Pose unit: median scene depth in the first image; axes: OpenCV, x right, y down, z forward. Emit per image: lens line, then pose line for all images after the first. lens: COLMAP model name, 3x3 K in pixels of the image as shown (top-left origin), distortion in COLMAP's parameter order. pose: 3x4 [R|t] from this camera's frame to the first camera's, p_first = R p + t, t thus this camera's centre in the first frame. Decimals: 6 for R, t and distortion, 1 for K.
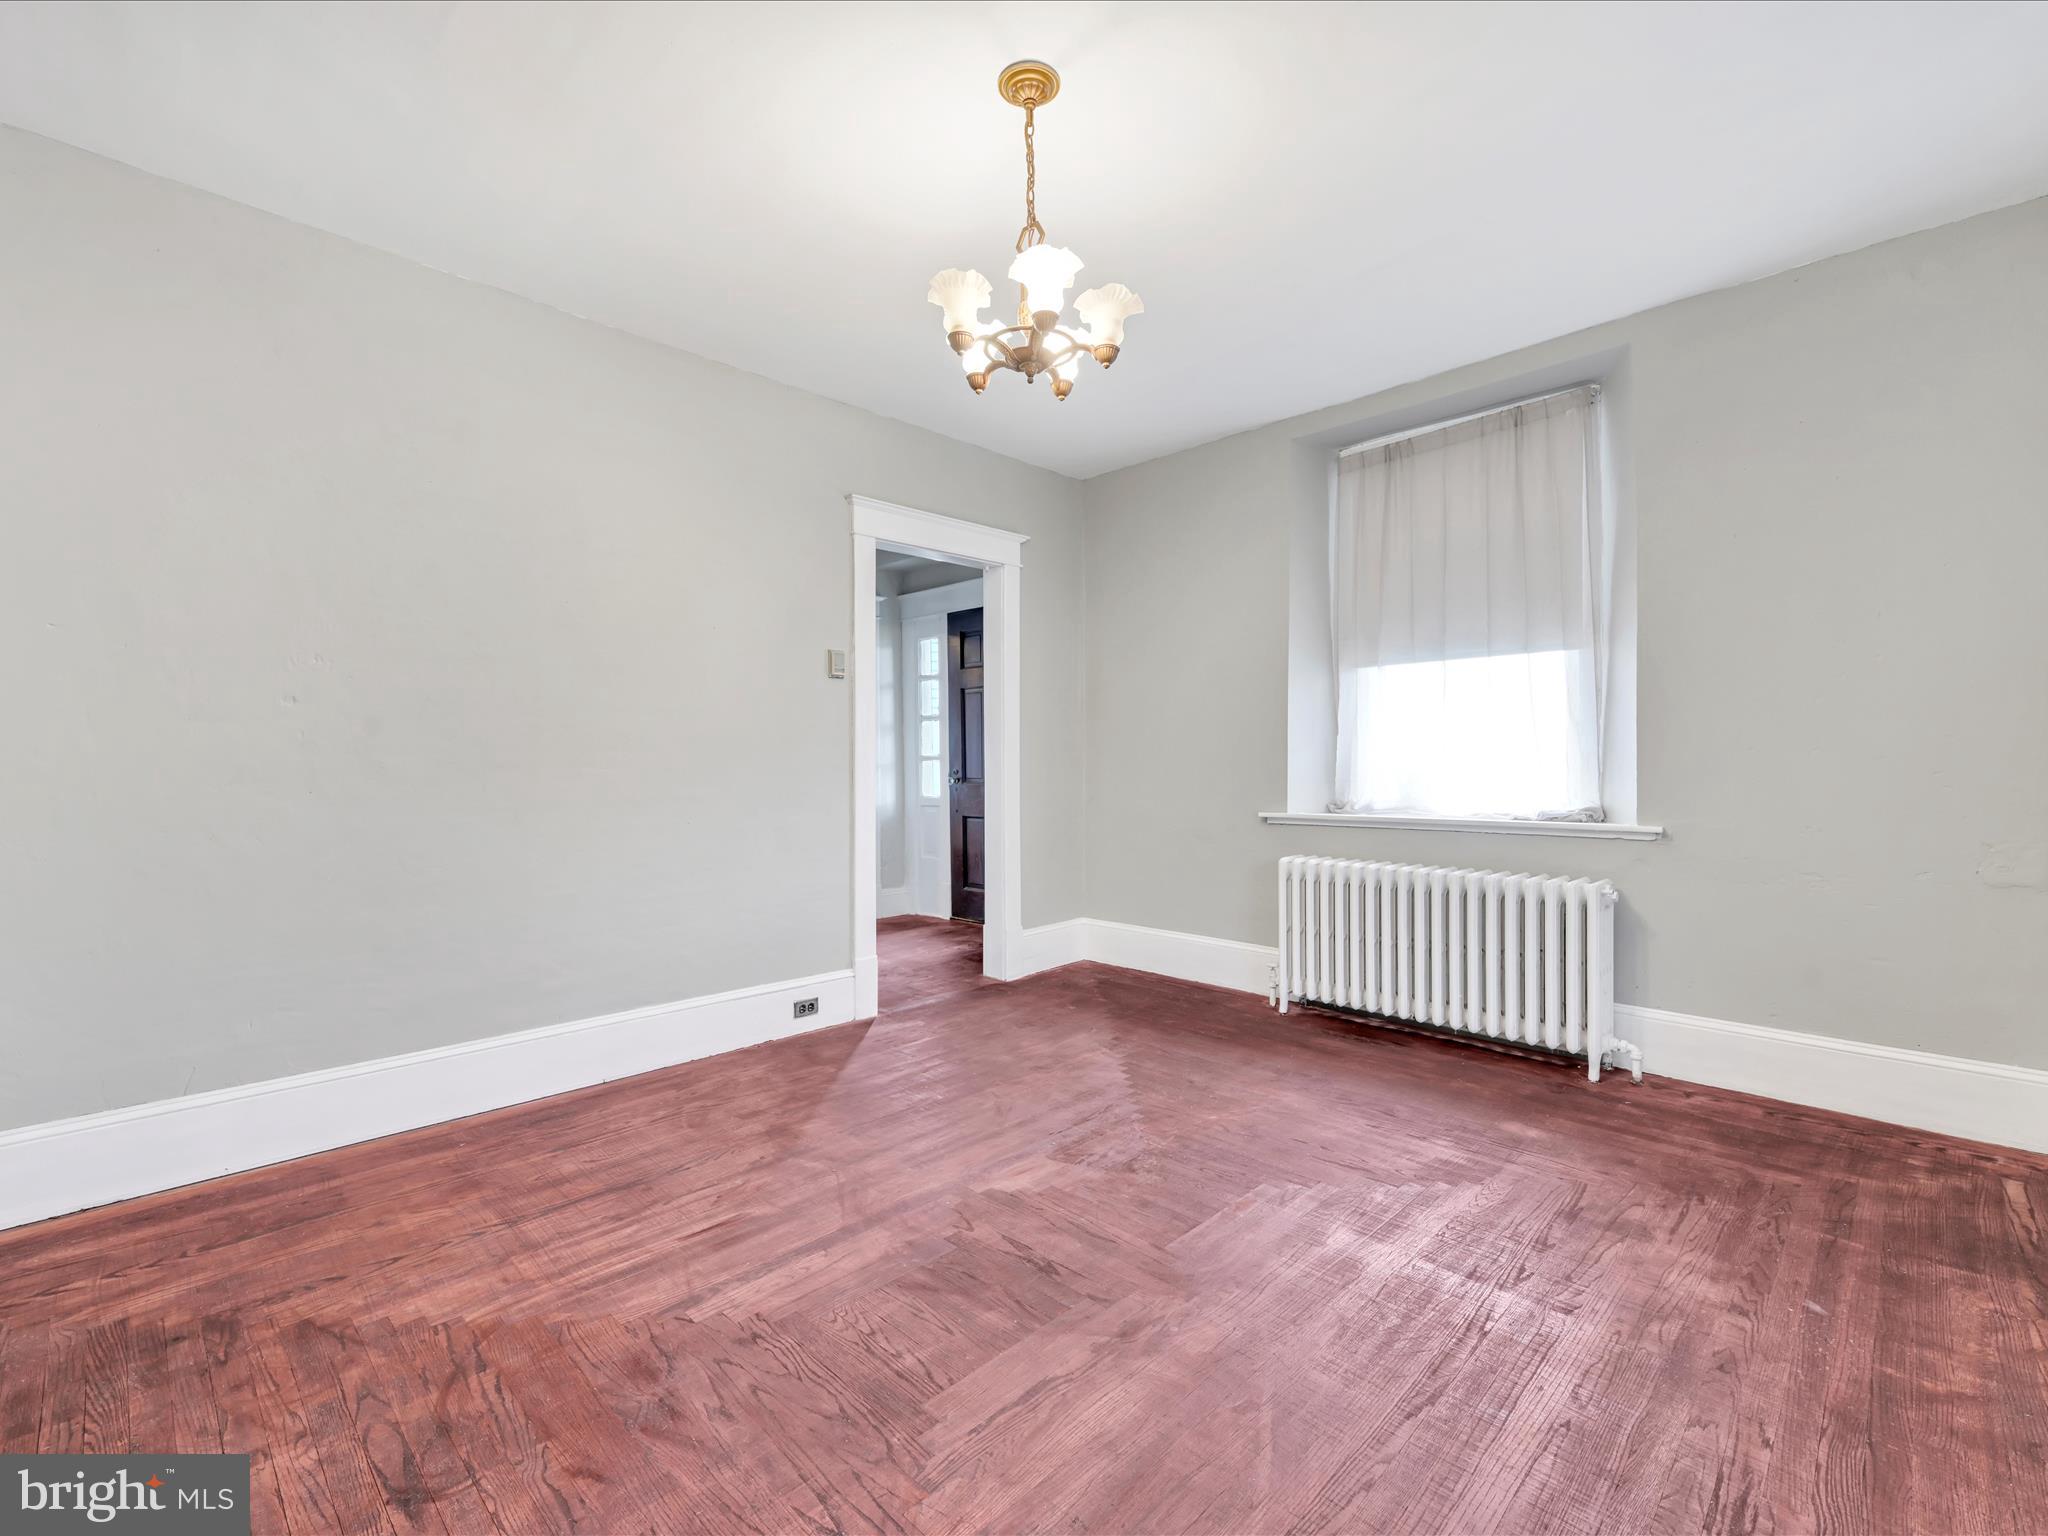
lens RADIAL K [[911.9, 0, 1024.0], [0, 911.9, 768.0], [0, 0, 1]] dist [-0.000880, -0.000031]
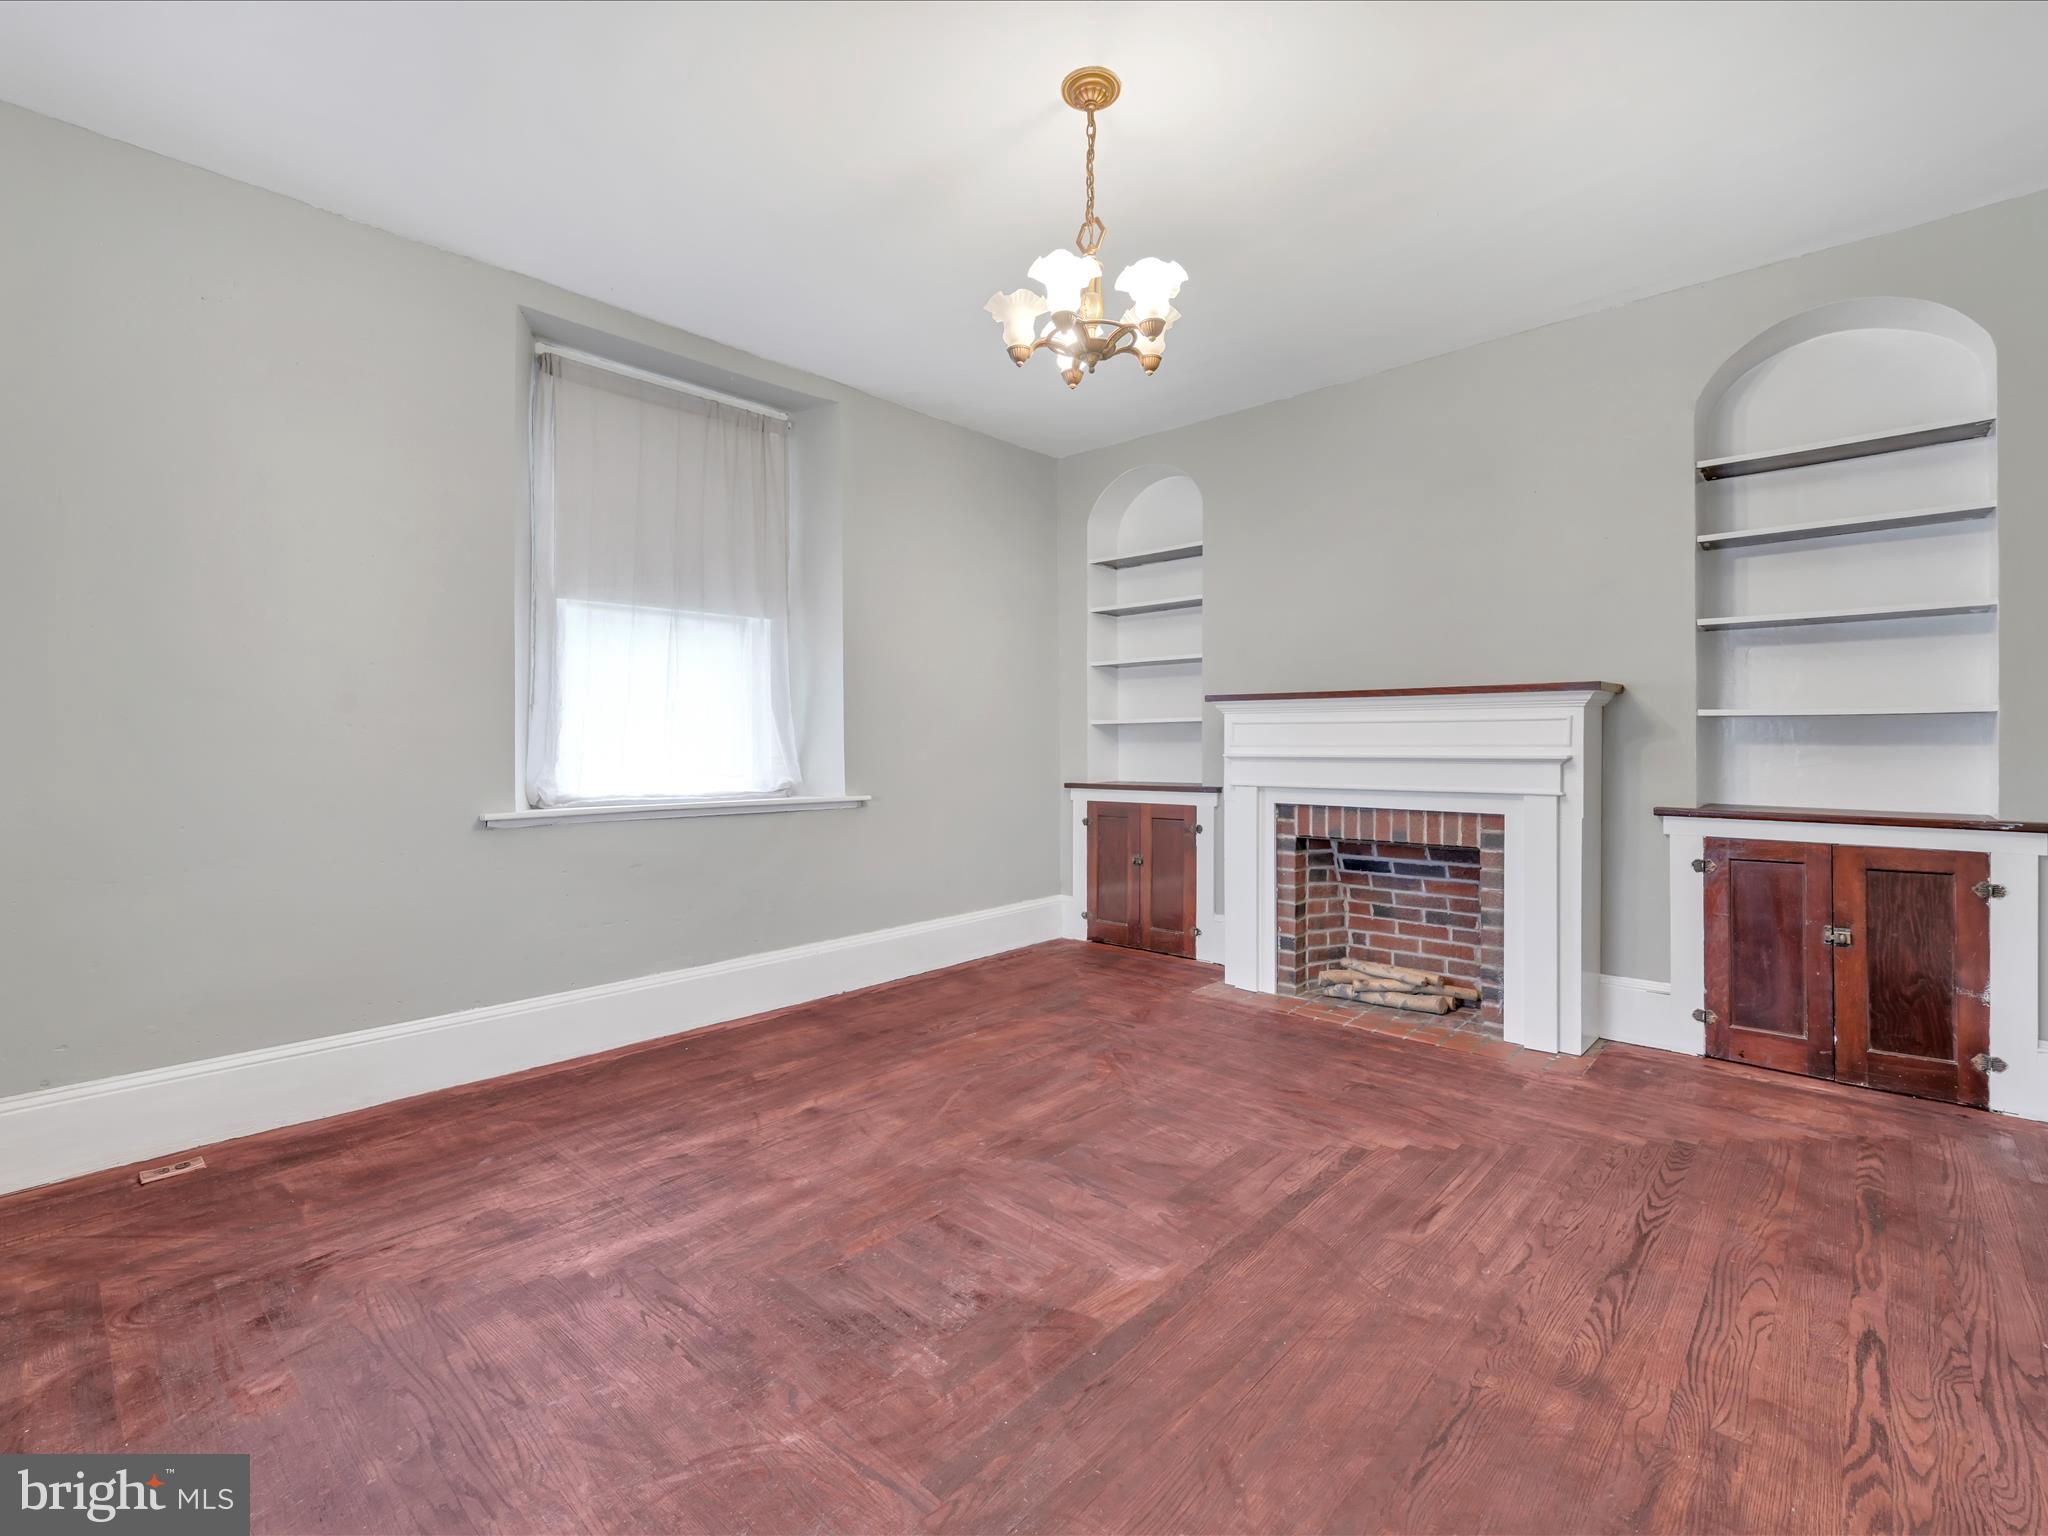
lens RADIAL K [[911.9, 0, 1024.0], [0, 911.9, 768.0], [0, 0, 1]] dist [-0.000880, -0.000031]
pose [[-0.999150, 0.008465, -0.040343, 0.128194], [0.007059, 0.999366, 0.034886, -0.008626], [0.040613, 0.034571, -0.998577, 2.015974]]
